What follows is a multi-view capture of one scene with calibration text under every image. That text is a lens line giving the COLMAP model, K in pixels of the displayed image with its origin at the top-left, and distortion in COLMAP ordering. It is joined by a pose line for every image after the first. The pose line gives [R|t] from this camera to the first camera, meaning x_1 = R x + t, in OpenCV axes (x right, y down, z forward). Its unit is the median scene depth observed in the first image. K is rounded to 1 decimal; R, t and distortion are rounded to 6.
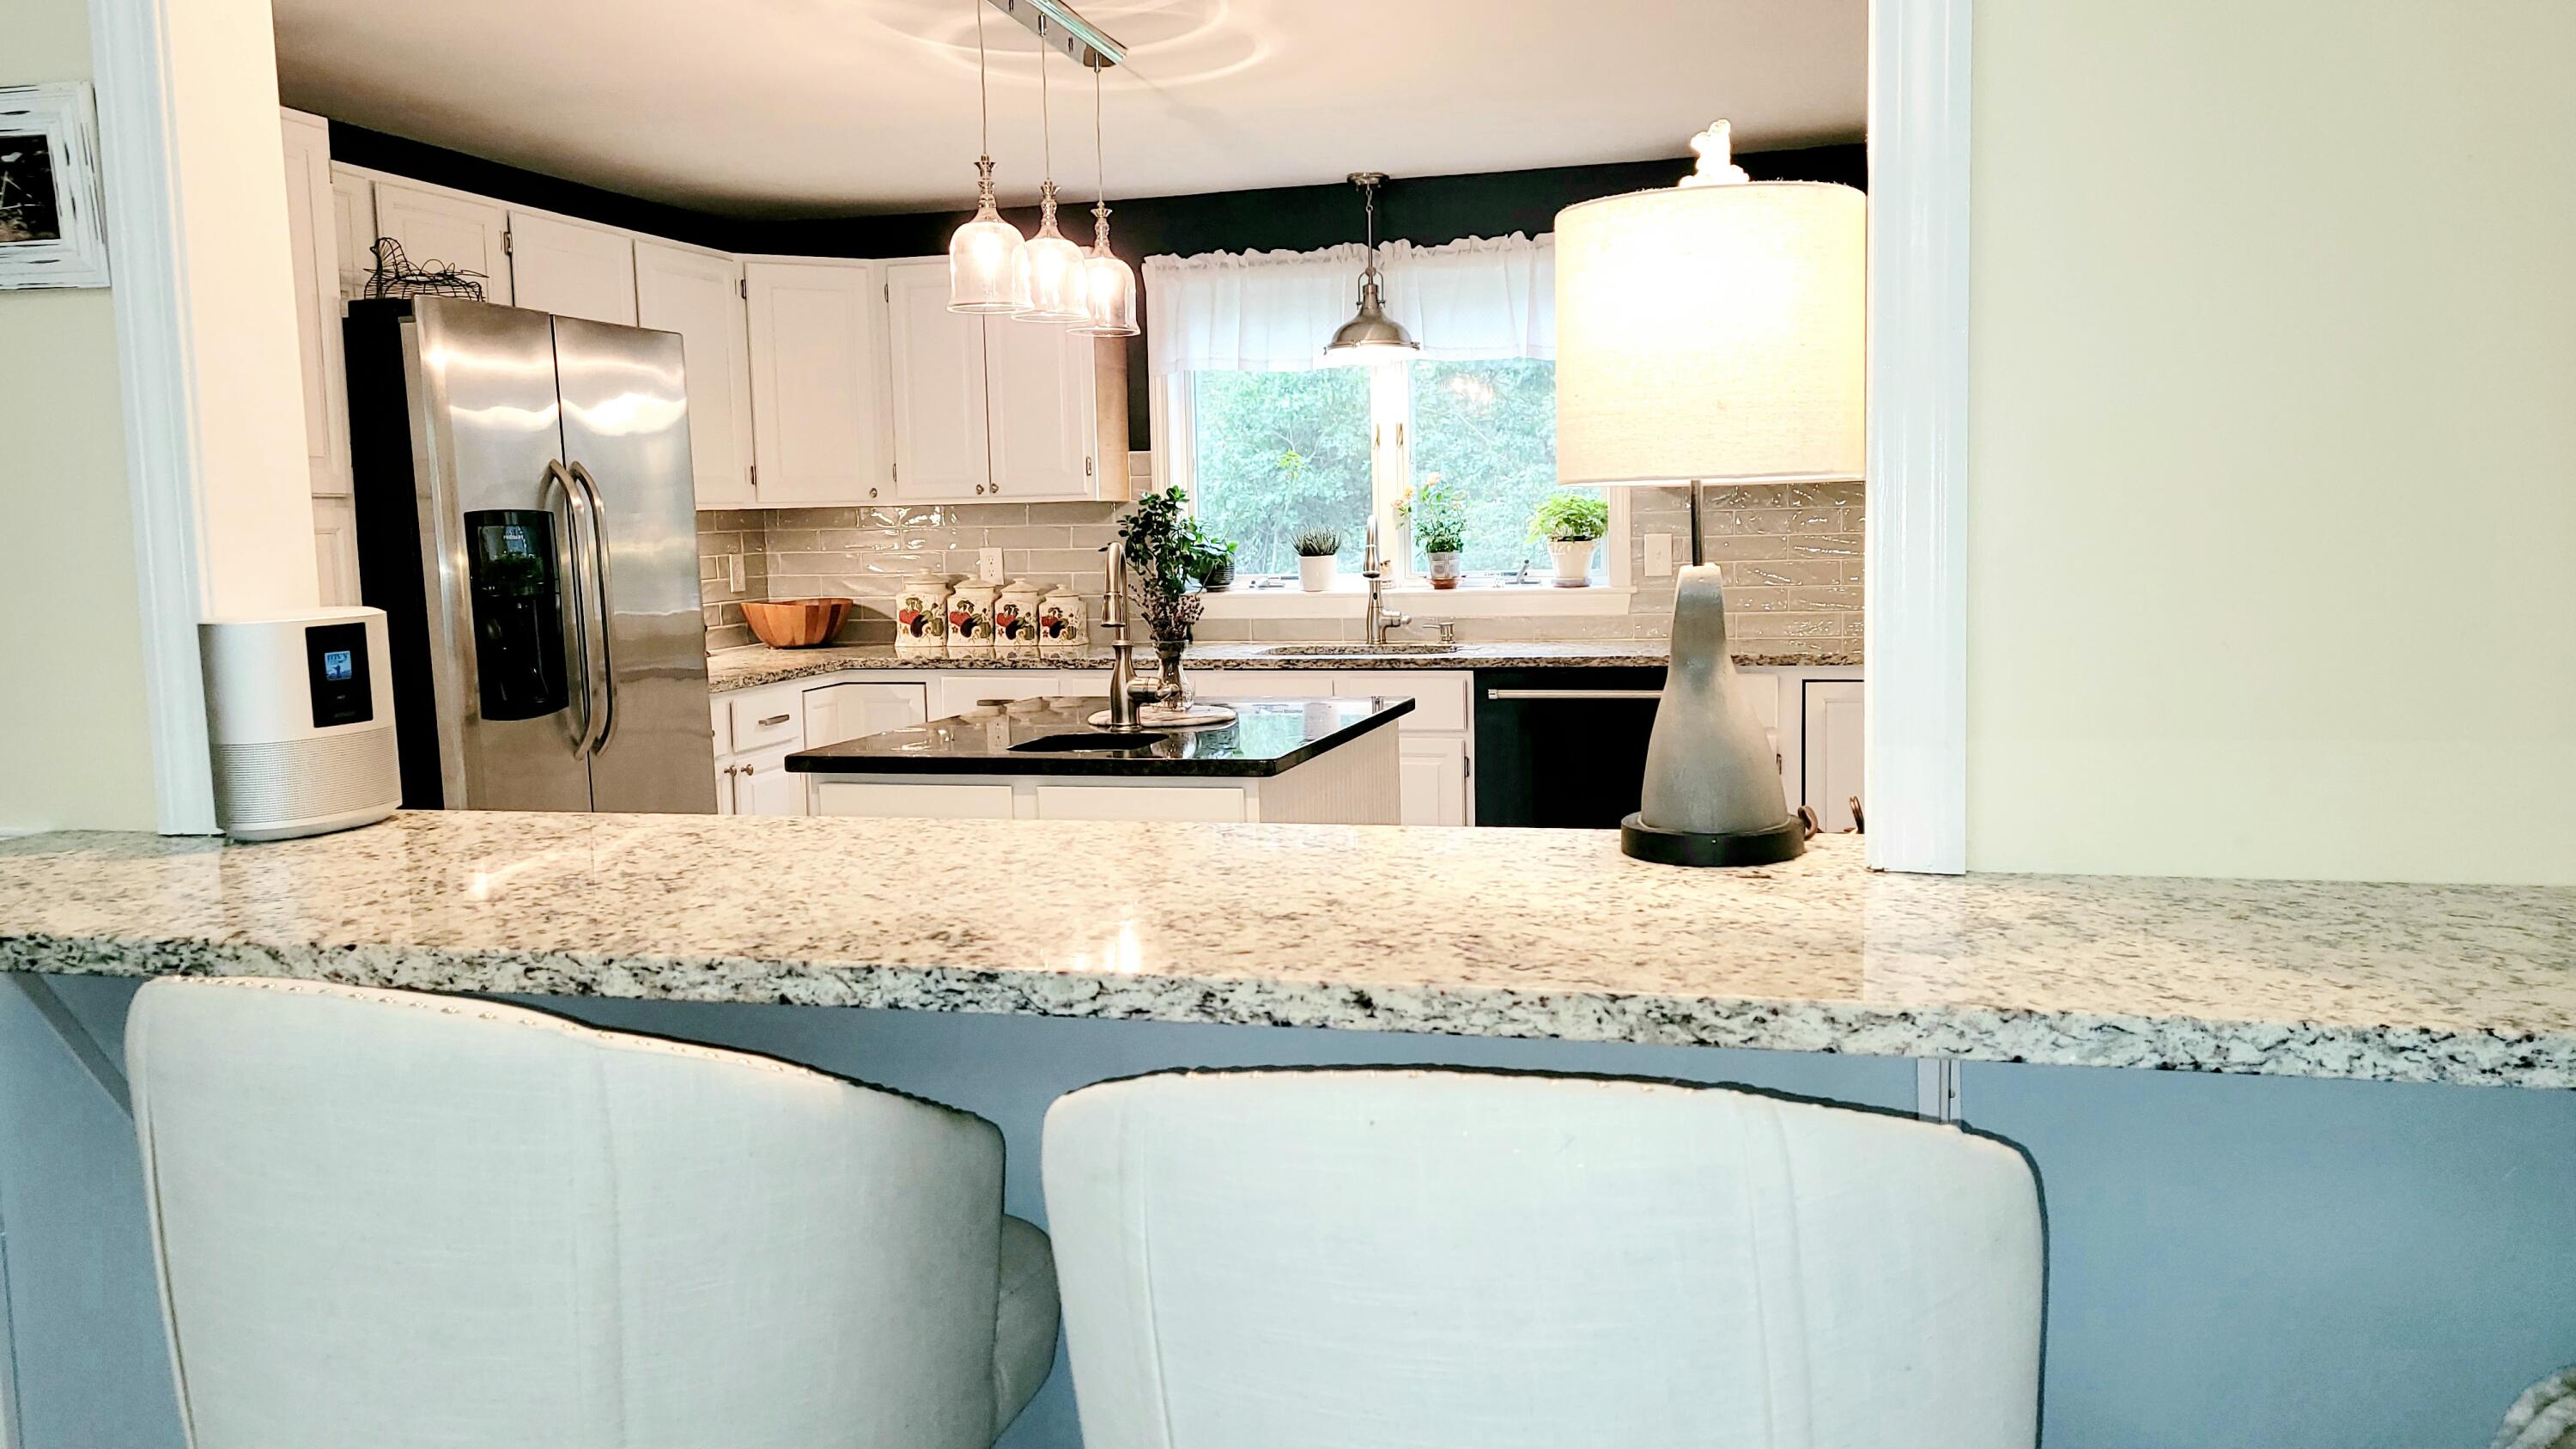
lens RADIAL K [[1953.4, 0, 1287.7], [0, 1953.4, 714.9], [0, 0, 1]] dist [0.060533, -0.010839]
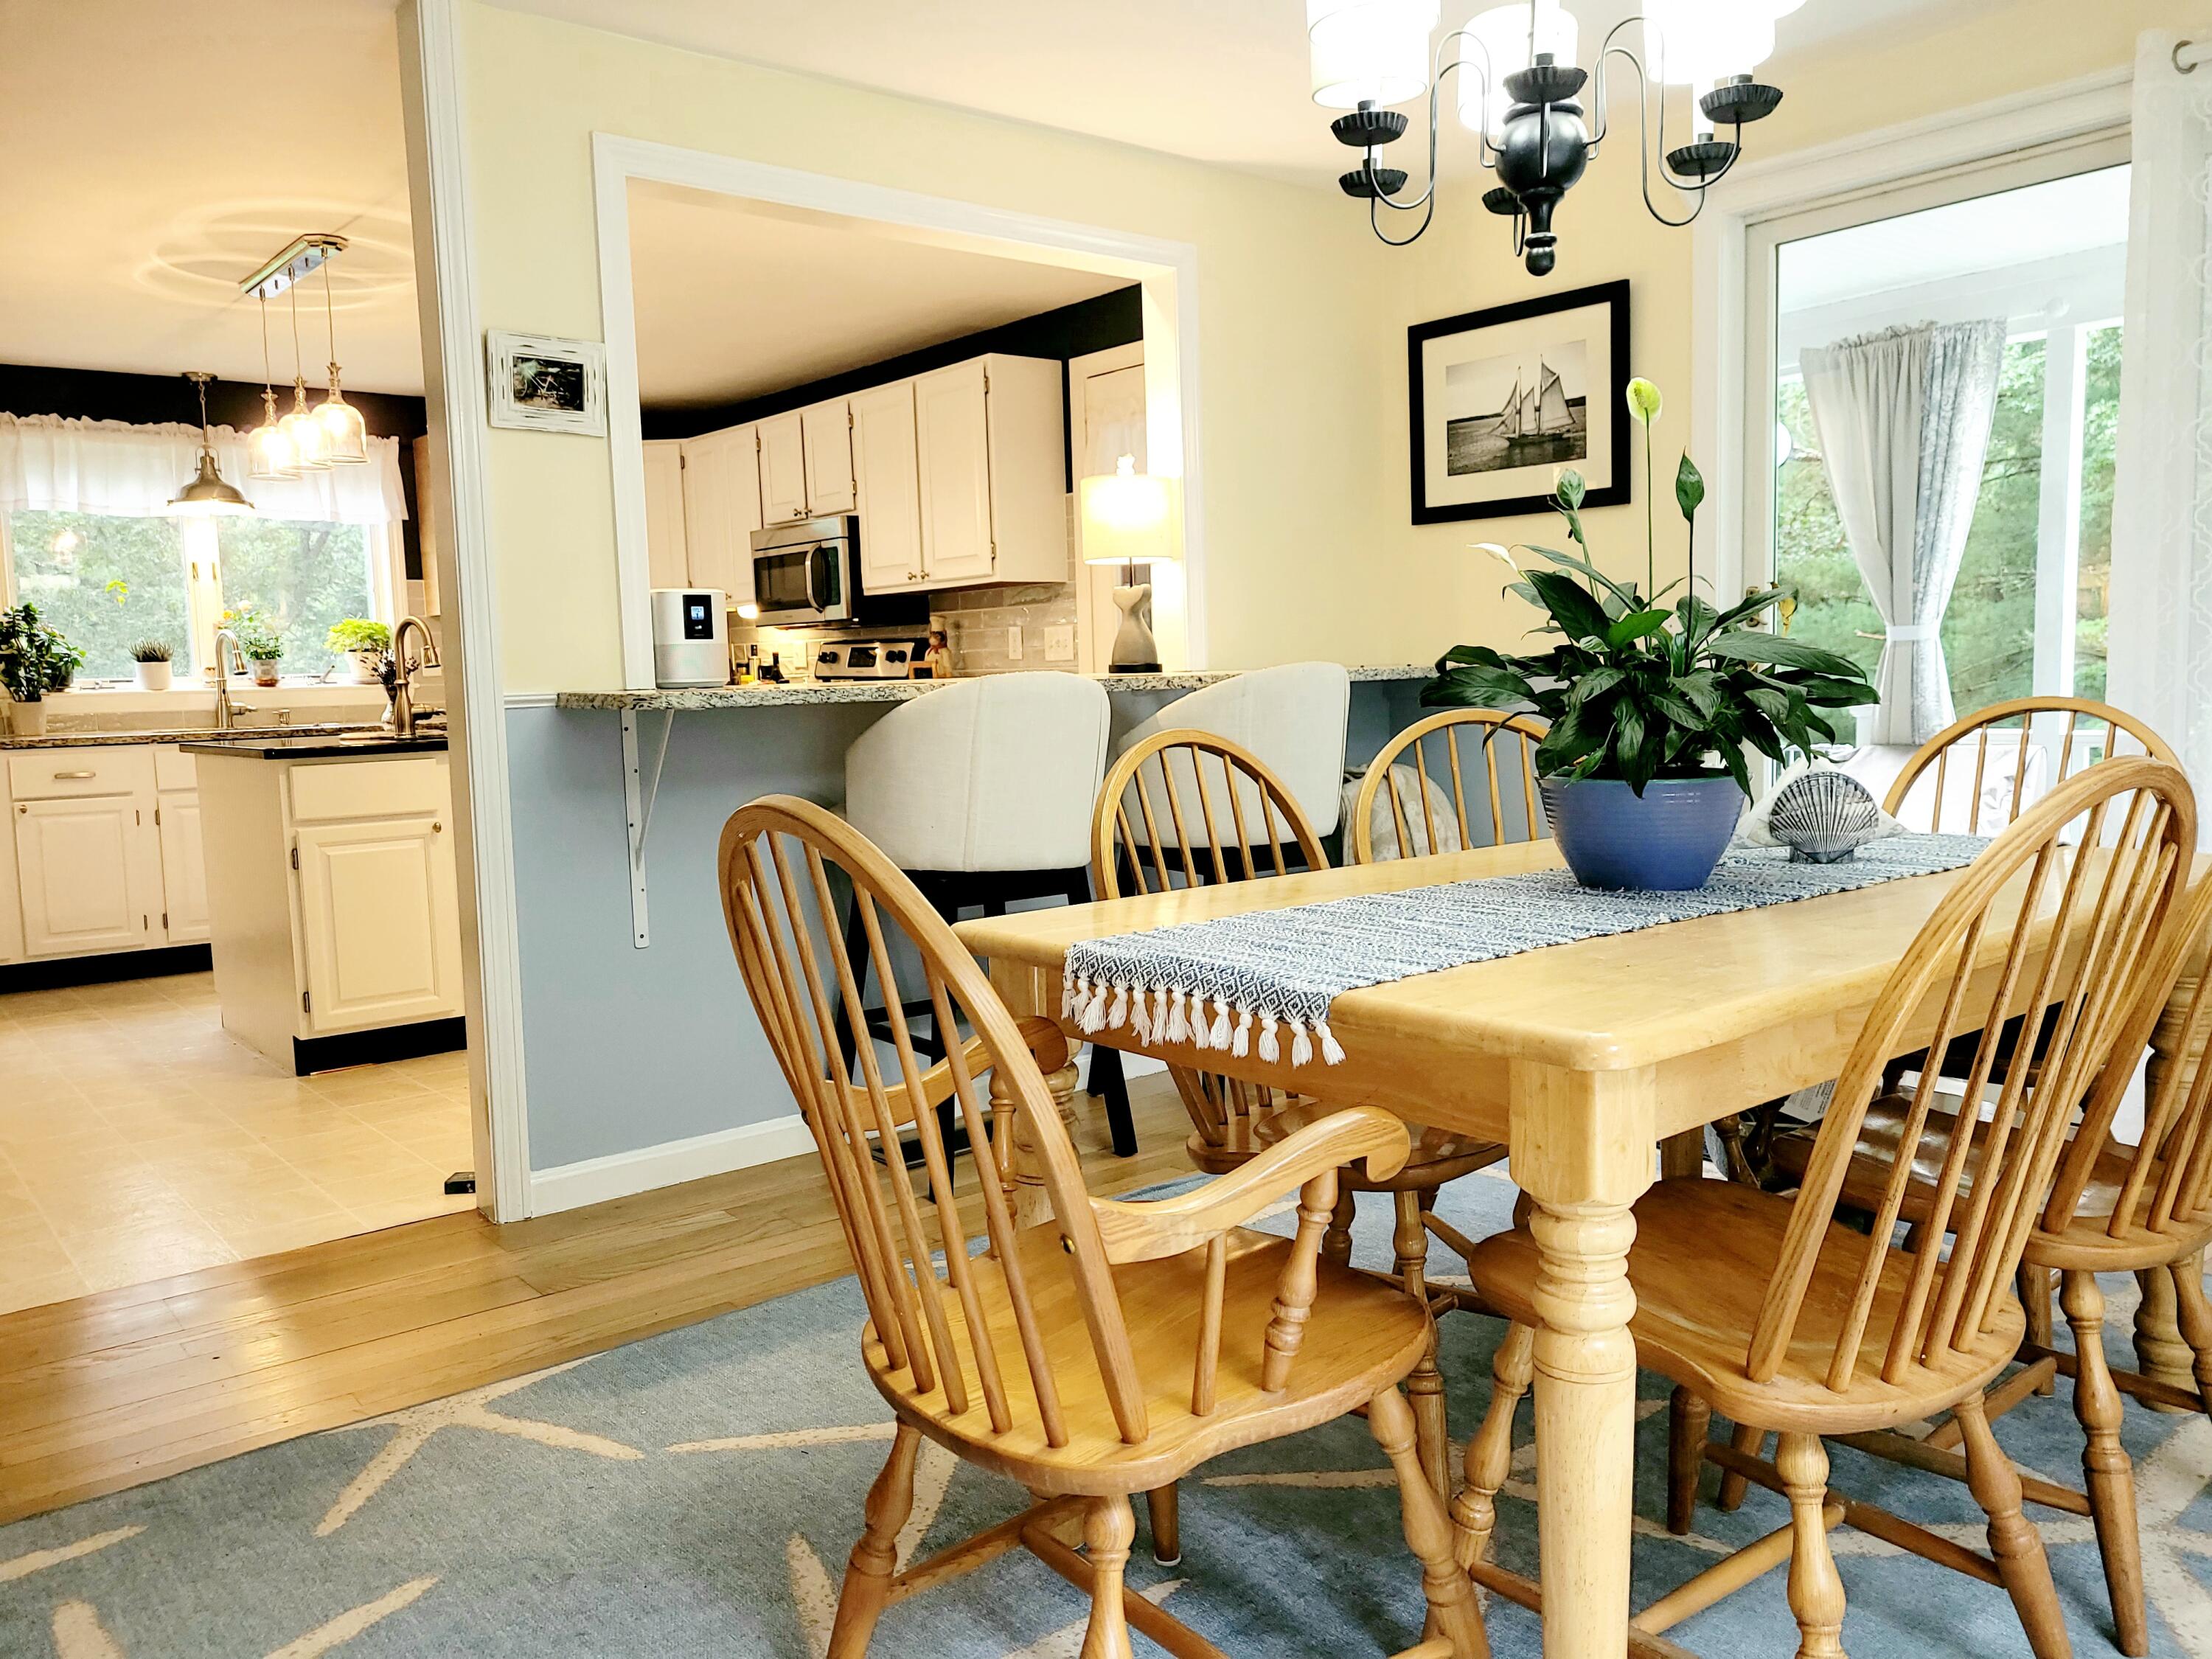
lens RADIAL K [[1670.9, 0, 1110.2], [0, 1670.9, 833.5], [0, 0, 1]] dist [0.044927, -0.029047]
pose [[0.587850, -0.073601, 0.805615, -0.544628], [0.097231, 0.995062, 0.019960, 0.072224], [-0.803106, 0.066597, 0.592103, -0.154755]]
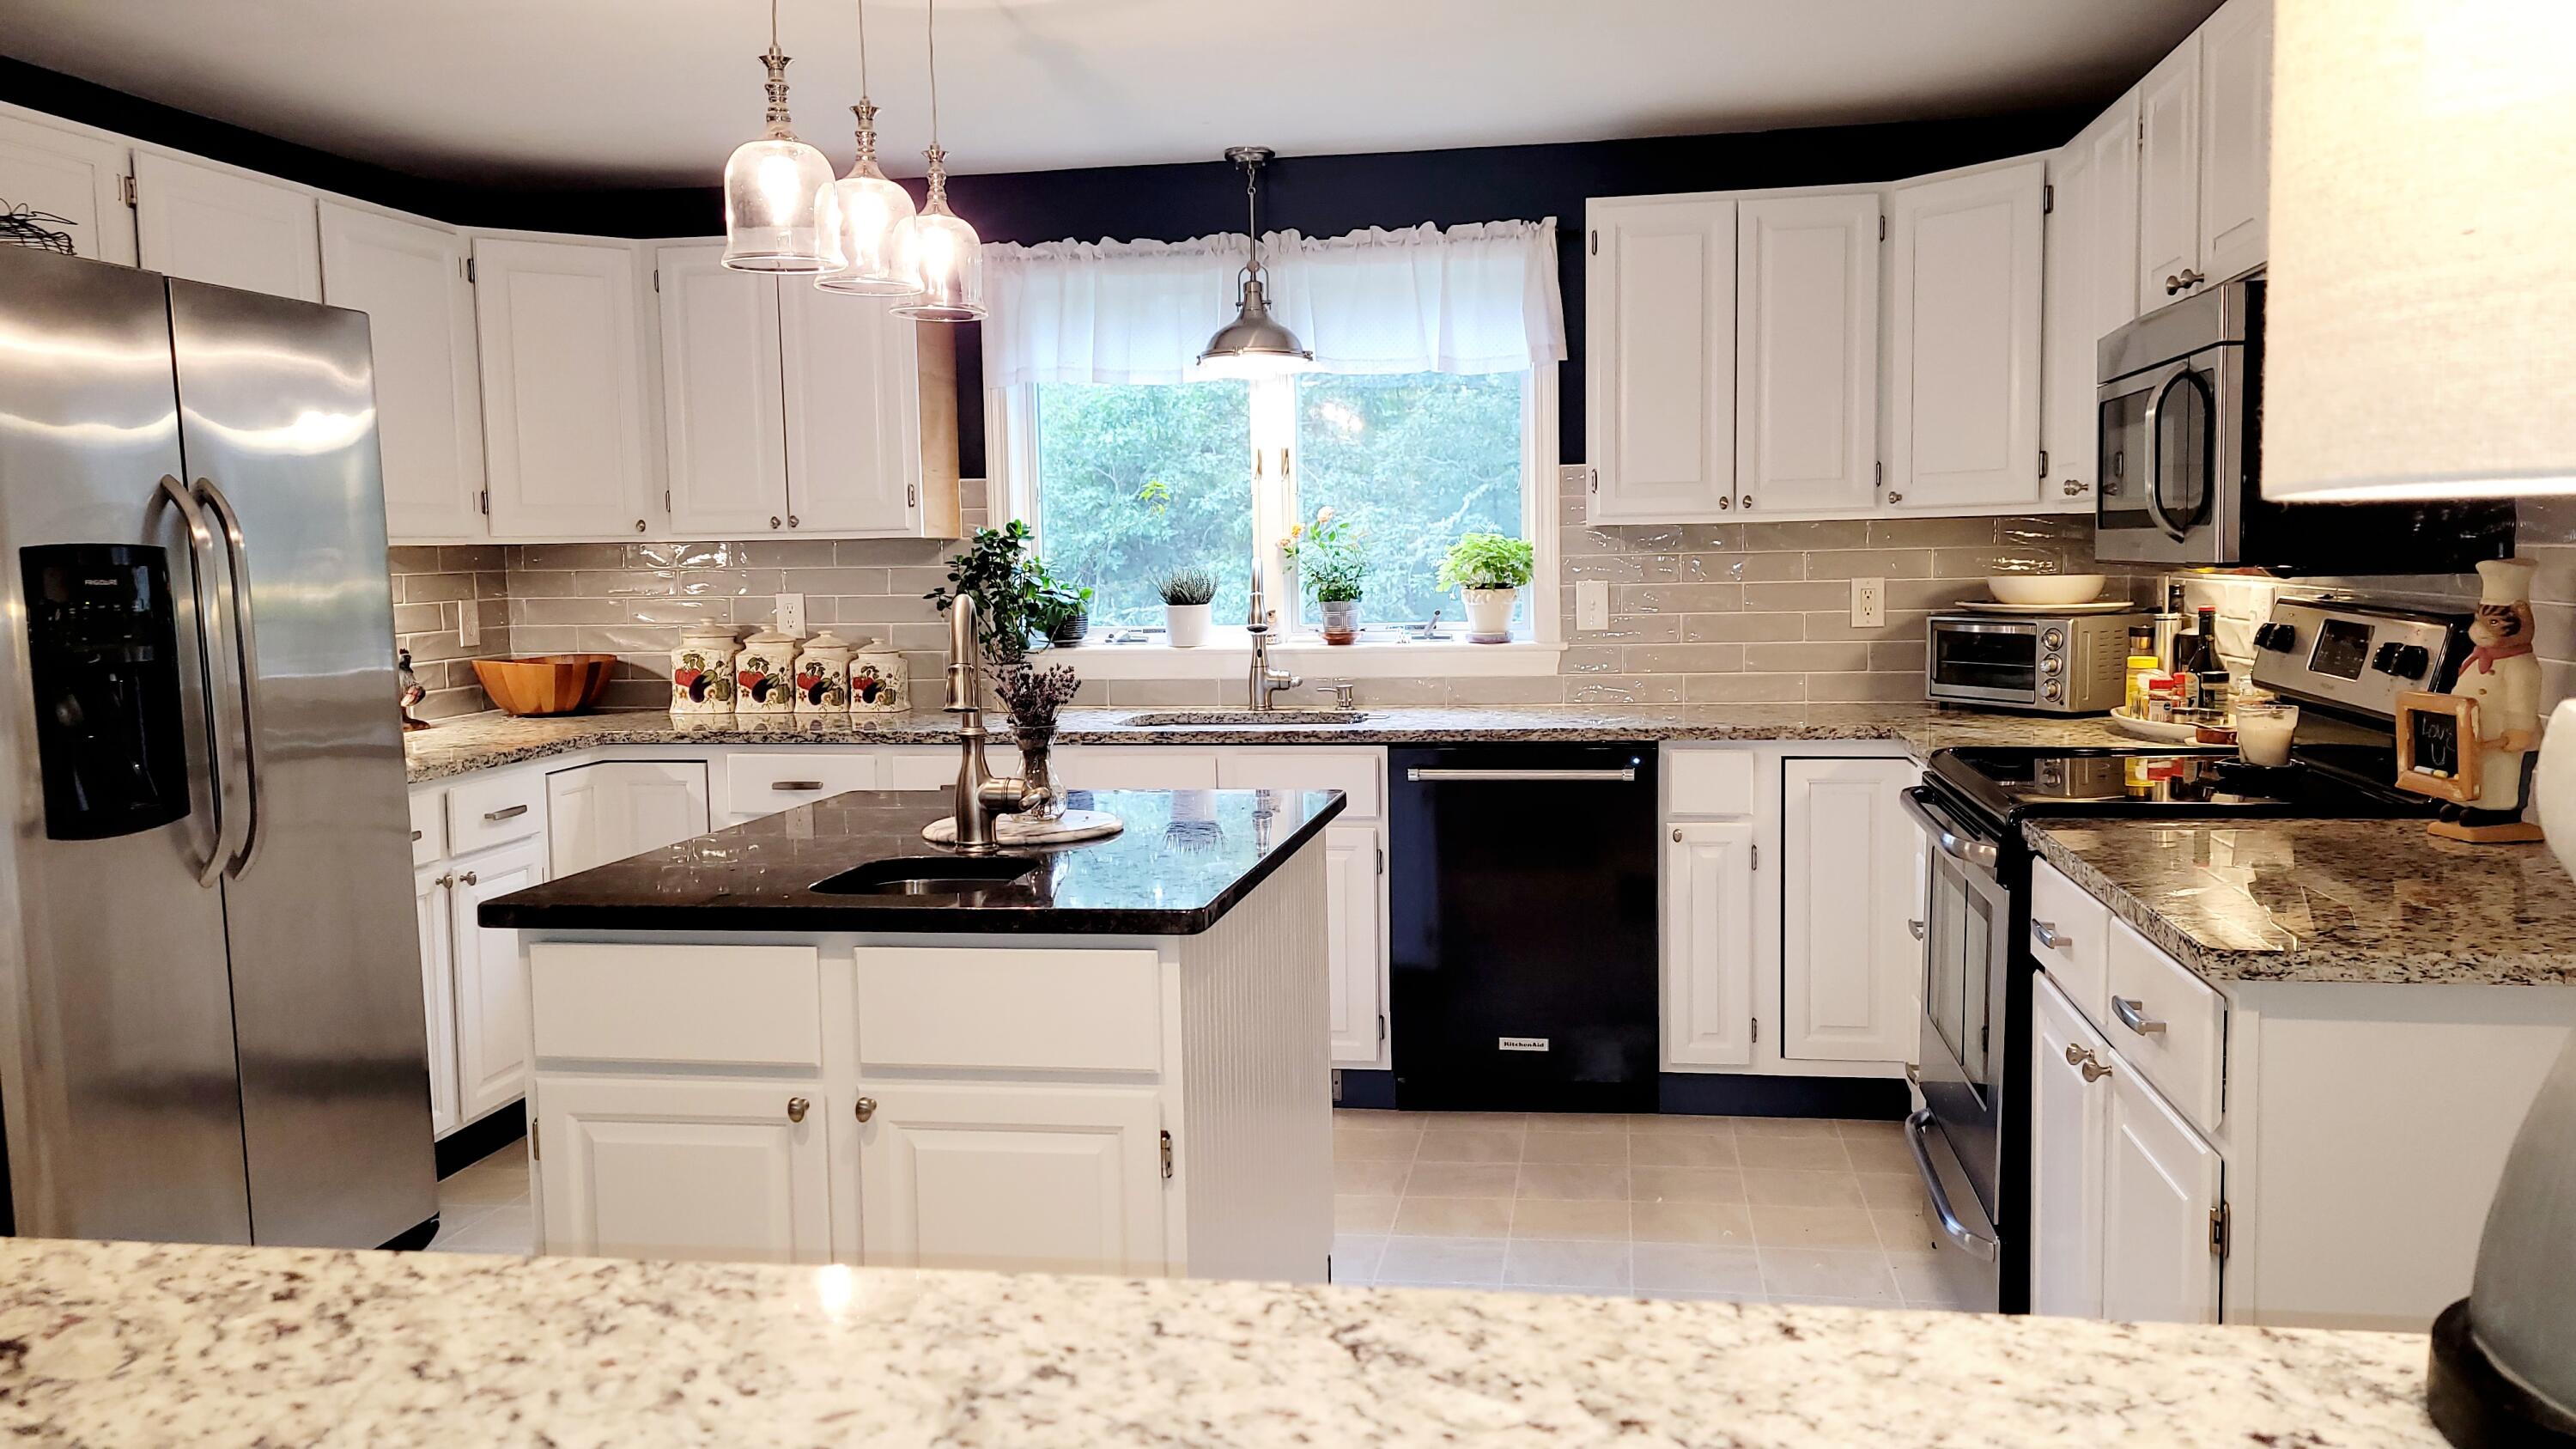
lens RADIAL K [[1953.4, 0, 1304.5], [0, 1953.4, 730.2], [0, 0, 1]] dist [0.060533, -0.010839]
pose [[0.994574, -0.004392, 0.103937, -0.023964], [0.005698, 0.999909, -0.012268, -0.017892], [-0.103874, 0.012793, 0.994508, 0.169183]]
